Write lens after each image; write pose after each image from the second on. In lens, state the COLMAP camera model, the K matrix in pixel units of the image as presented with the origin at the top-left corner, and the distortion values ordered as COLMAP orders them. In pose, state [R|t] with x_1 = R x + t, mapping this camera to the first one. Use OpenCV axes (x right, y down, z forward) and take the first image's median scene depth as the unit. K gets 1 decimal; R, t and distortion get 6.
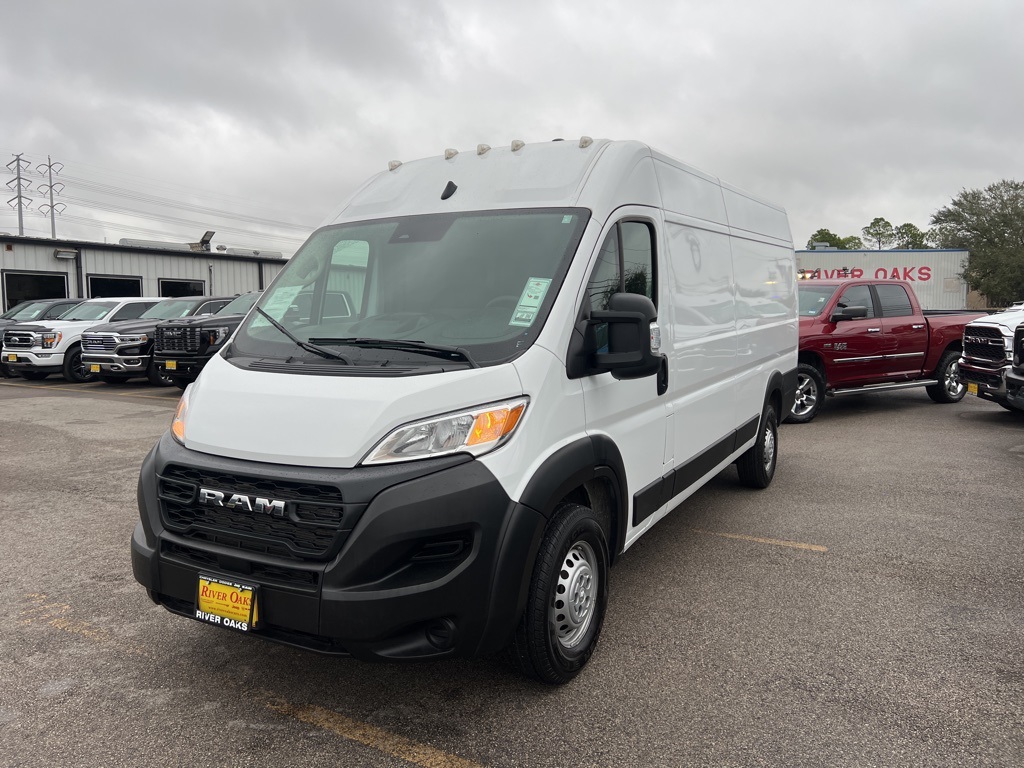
lens RADIAL K [[785.5, 0, 492.4], [0, 785.5, 398.7], [0, 0, 1]] dist [0.067091, -0.069036]
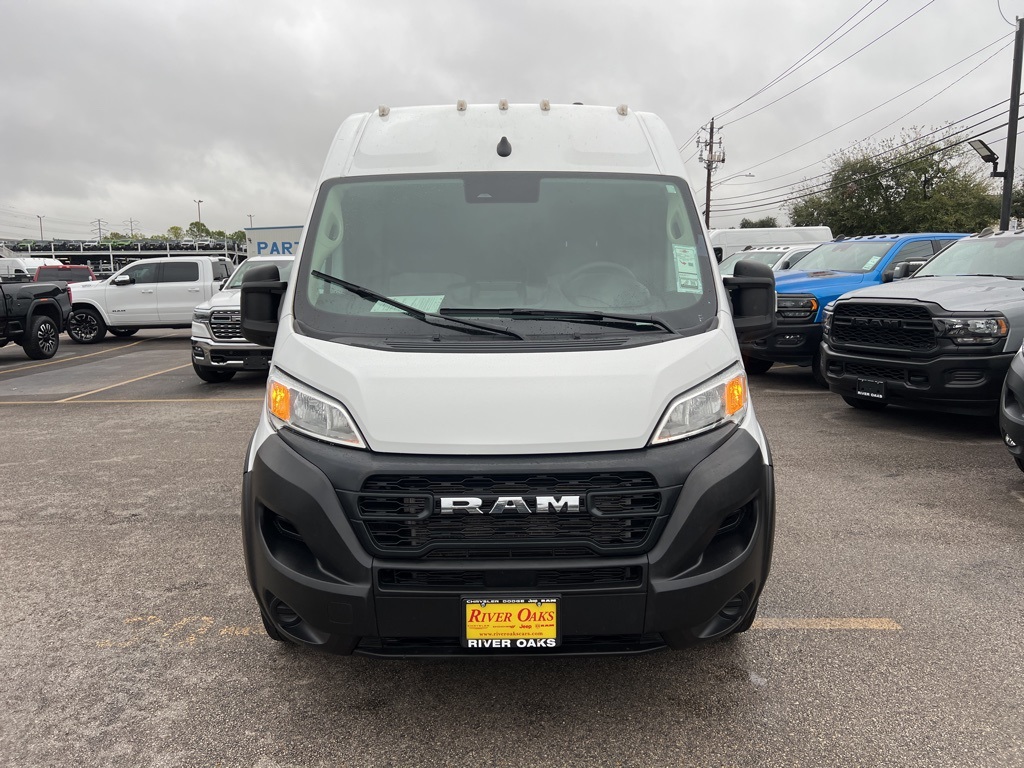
lens RADIAL K [[785.5, 0, 512.9], [0, 785.5, 405.4], [0, 0, 1]] dist [0.067091, -0.069036]
pose [[0.856156, -0.085809, 0.509542, -0.672584], [0.063721, 0.996121, 0.060684, -0.025270], [-0.512773, -0.019487, 0.858303, 0.249572]]
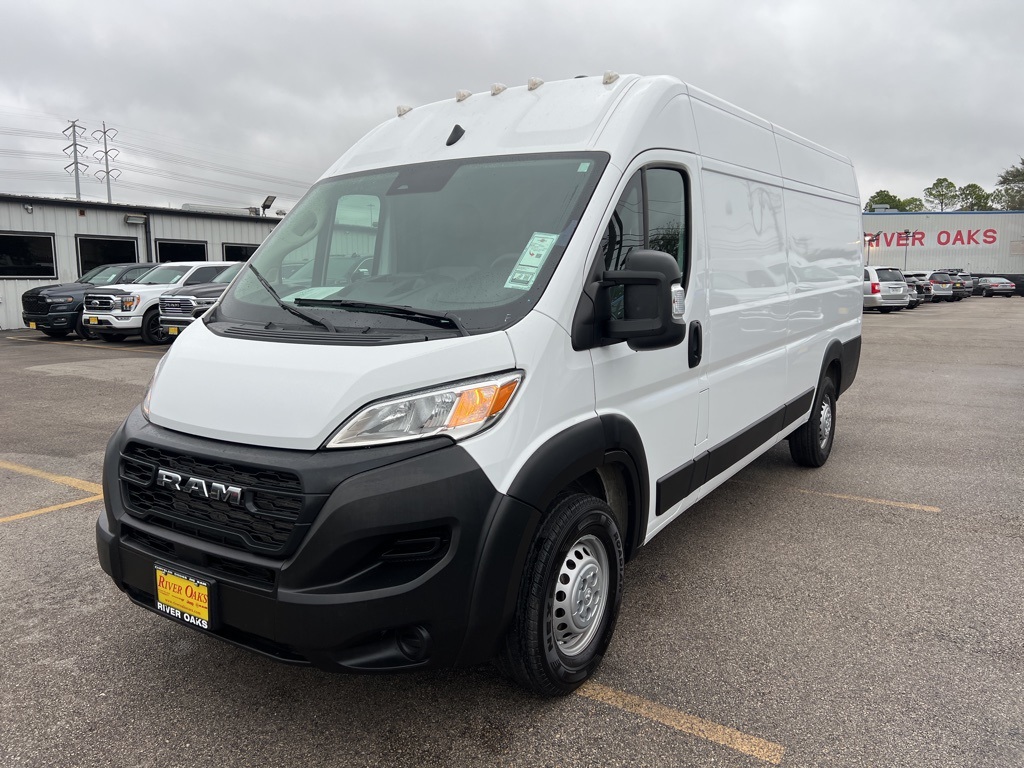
lens RADIAL K [[785.5, 0, 488.6], [0, 785.5, 397.3], [0, 0, 1]] dist [0.067091, -0.069036]
pose [[0.996991, 0.011843, -0.076613, 0.068802], [-0.008534, 0.999022, 0.043386, -0.009926], [0.077052, -0.042602, 0.996116, 0.127217]]
